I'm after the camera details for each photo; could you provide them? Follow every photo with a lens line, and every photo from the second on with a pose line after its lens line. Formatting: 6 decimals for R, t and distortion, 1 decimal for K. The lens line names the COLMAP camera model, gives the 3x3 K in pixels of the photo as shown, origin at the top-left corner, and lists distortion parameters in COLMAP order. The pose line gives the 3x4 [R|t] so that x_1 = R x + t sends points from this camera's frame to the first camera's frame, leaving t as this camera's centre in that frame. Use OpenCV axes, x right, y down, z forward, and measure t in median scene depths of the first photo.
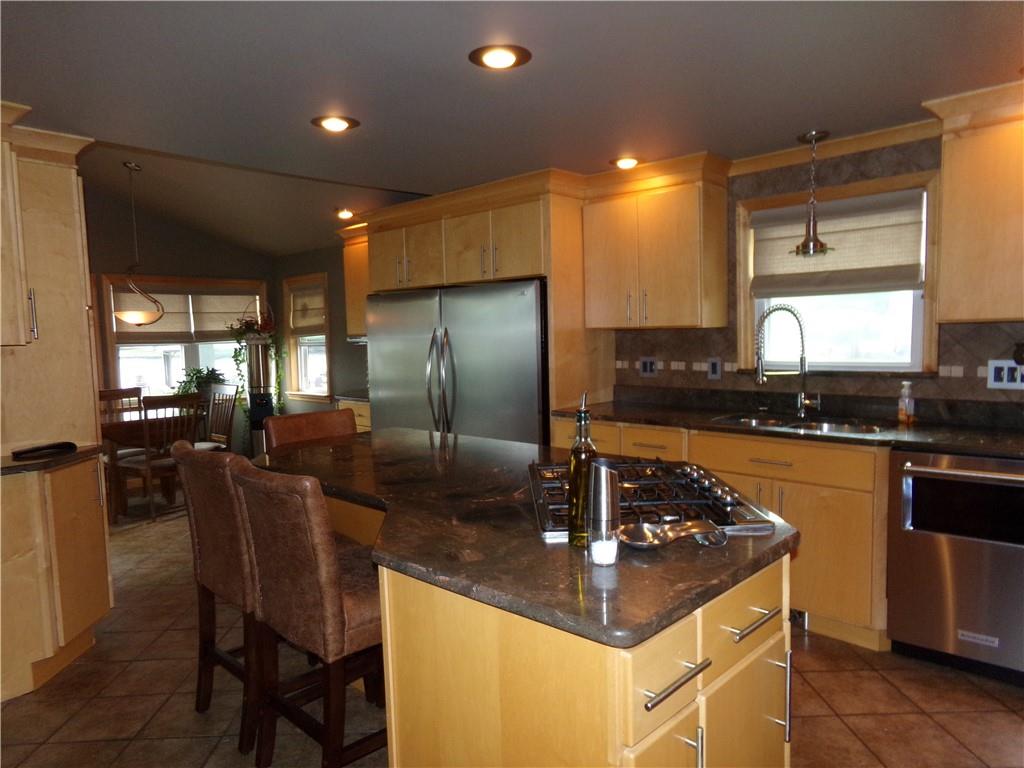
lens RADIAL K [[687.4, 0, 510.7], [0, 687.4, 386.8], [0, 0, 1]] dist [0.001179, 0.003567]
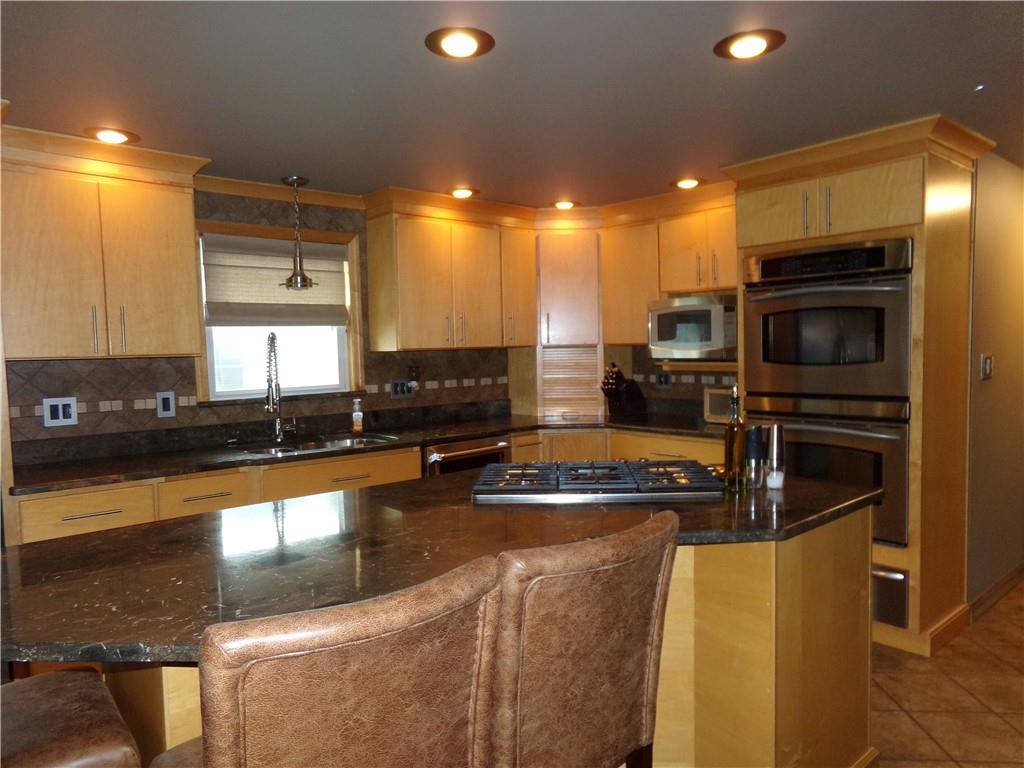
lens RADIAL K [[687.4, 0, 510.3], [0, 687.4, 382.1], [0, 0, 1]] dist [0.001179, 0.003567]
pose [[0.117168, -0.029681, 0.992668, -0.549216], [0.101419, 0.994685, 0.017771, -0.028287], [-0.987920, 0.098594, 0.119556, 0.510006]]
